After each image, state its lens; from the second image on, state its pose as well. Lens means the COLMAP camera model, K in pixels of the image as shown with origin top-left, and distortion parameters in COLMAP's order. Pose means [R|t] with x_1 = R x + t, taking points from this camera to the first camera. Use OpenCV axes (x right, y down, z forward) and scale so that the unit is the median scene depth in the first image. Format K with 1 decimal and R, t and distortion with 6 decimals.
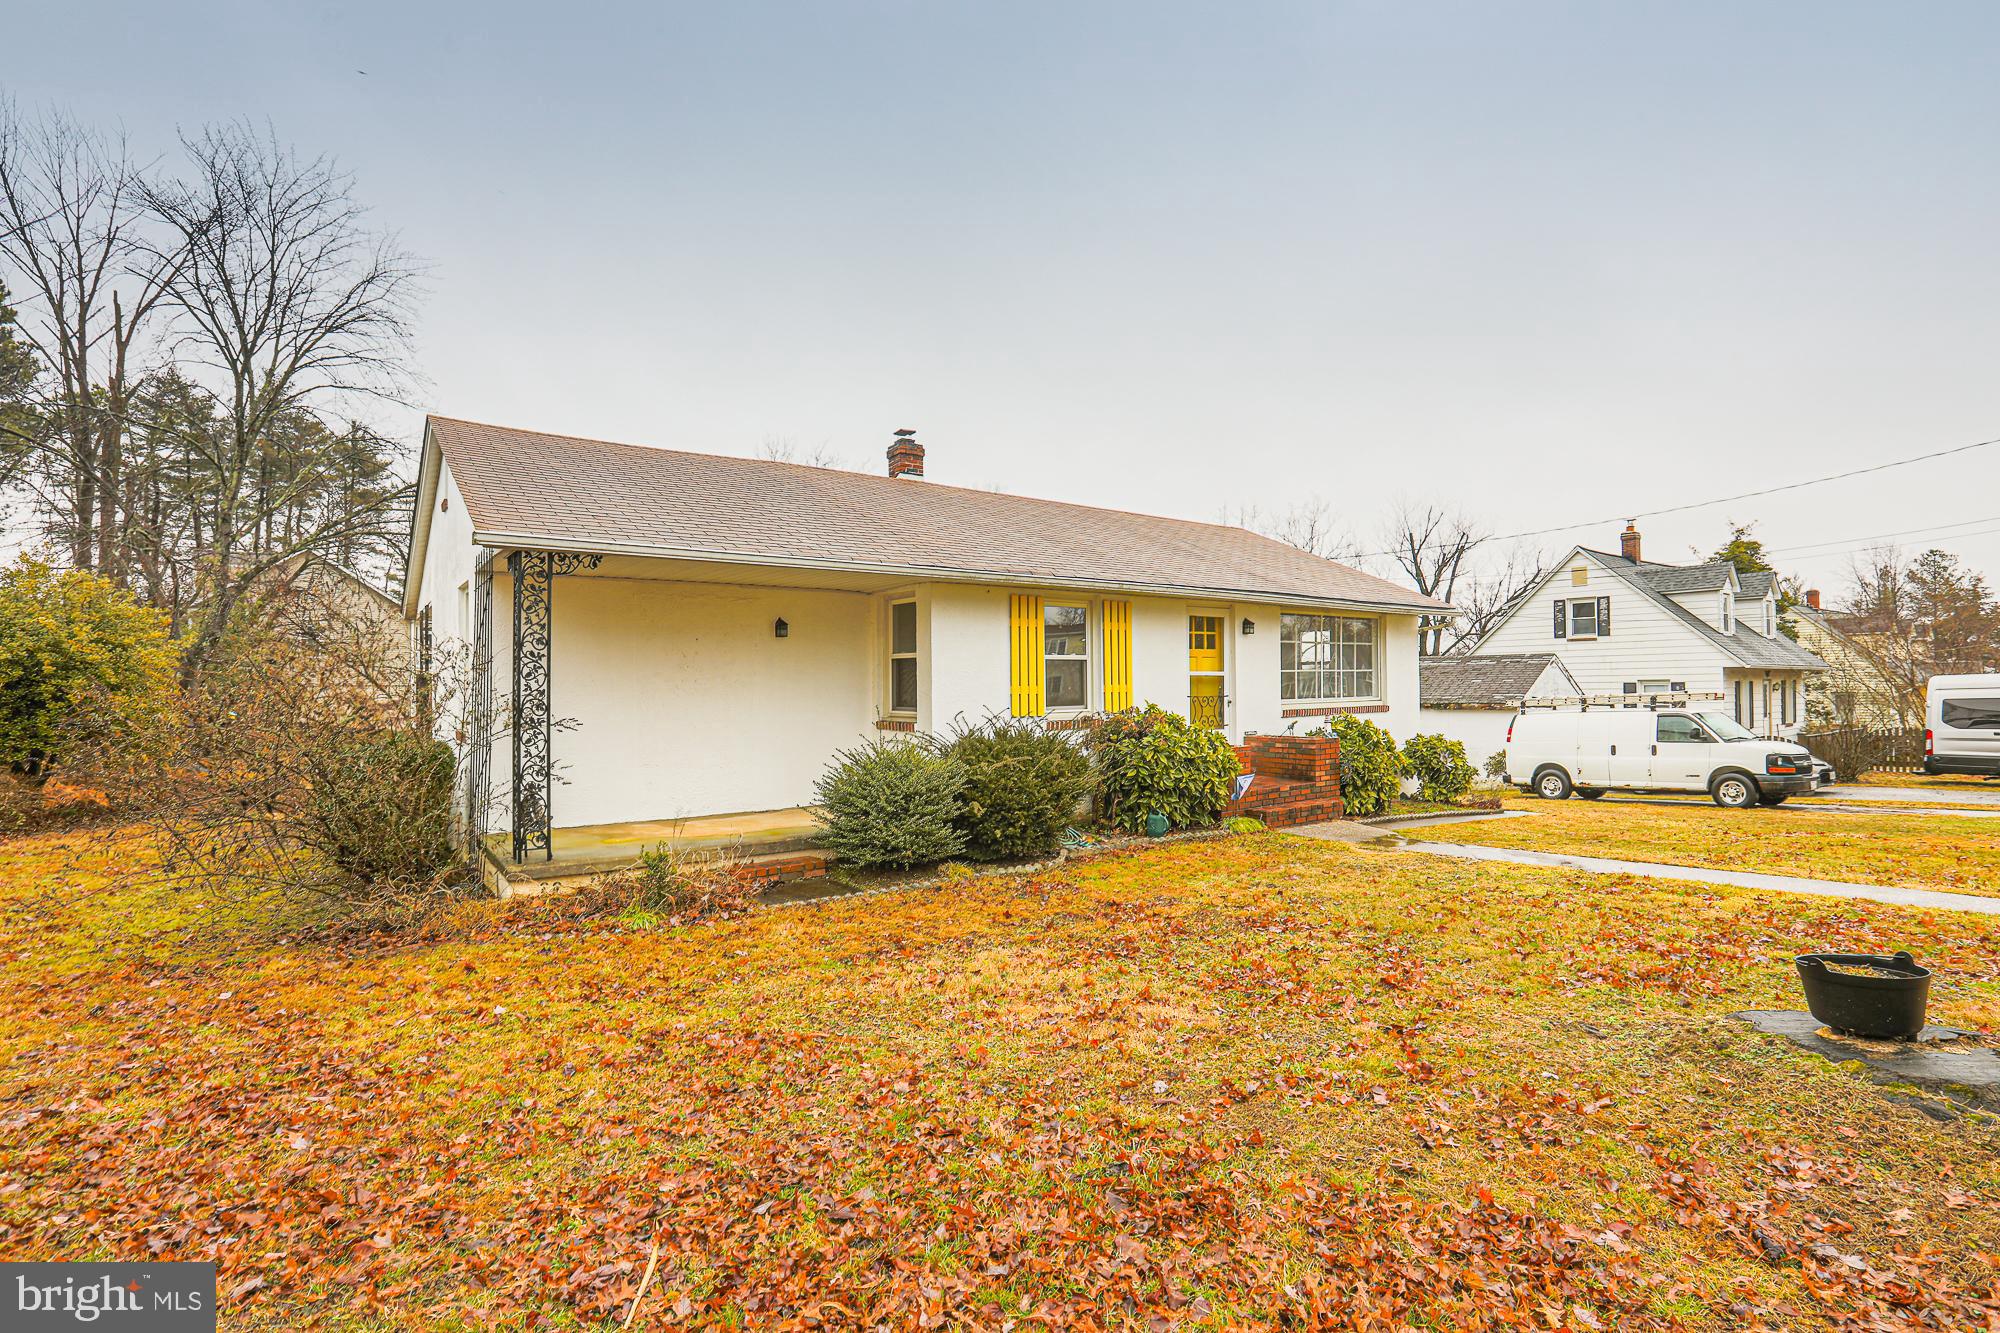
lens RADIAL K [[912.5, 0, 1001.6], [0, 912.5, 656.7], [0, 0, 1]] dist [-0.043241, 0.013505]
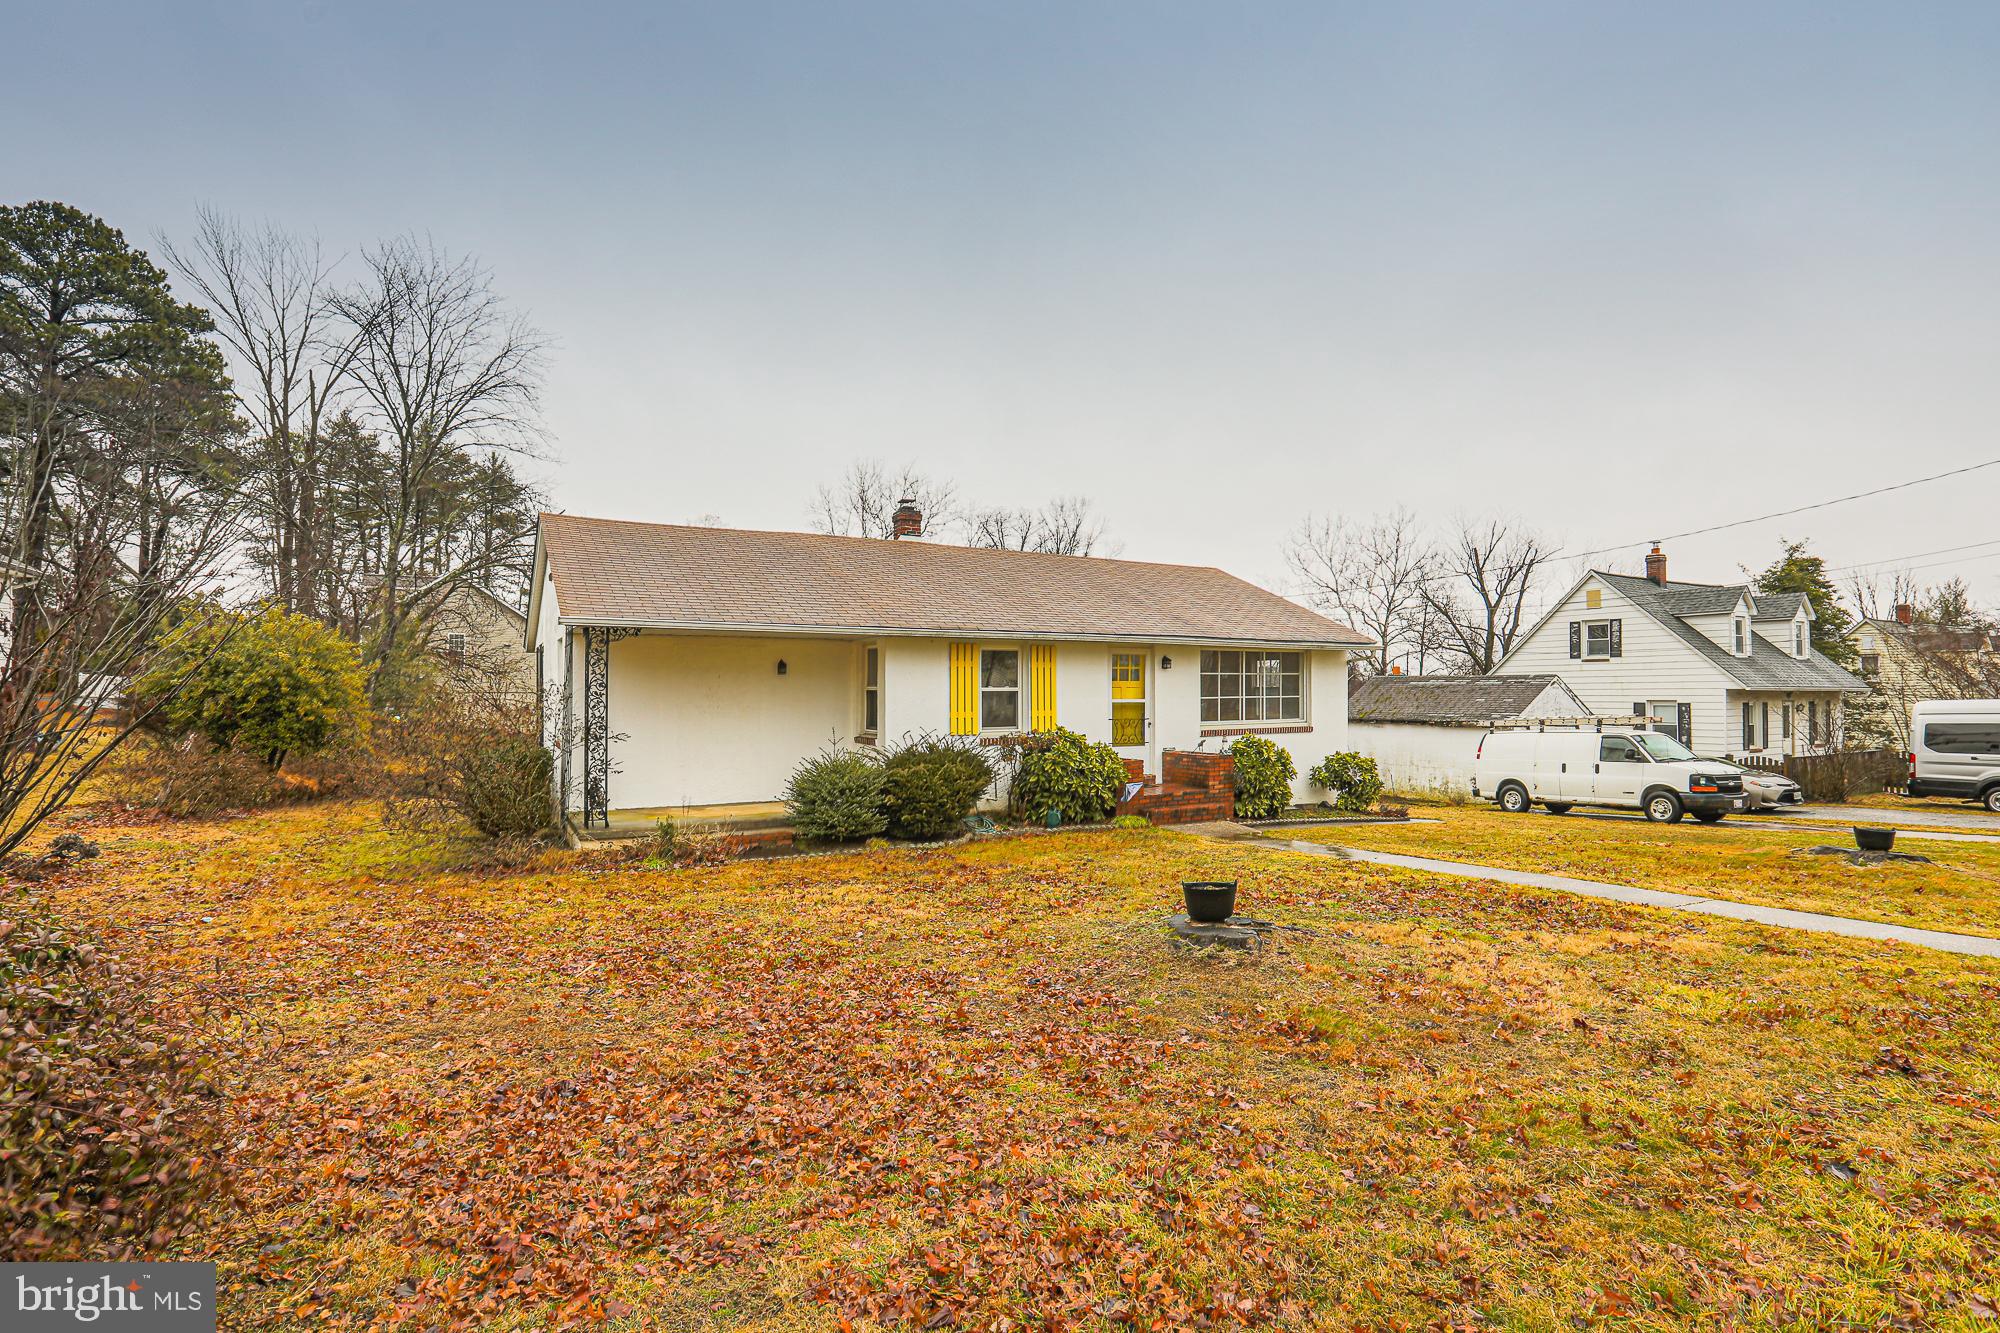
lens RADIAL K [[943.0, 0, 1017.7], [0, 943.0, 660.0], [0, 0, 1]] dist [-0.048330, 0.016706]
pose [[0.993561, 0.005099, -0.113181, 0.192070], [-0.004884, 0.999986, 0.002173, -0.034151], [0.113190, -0.001607, 0.993572, -0.257873]]
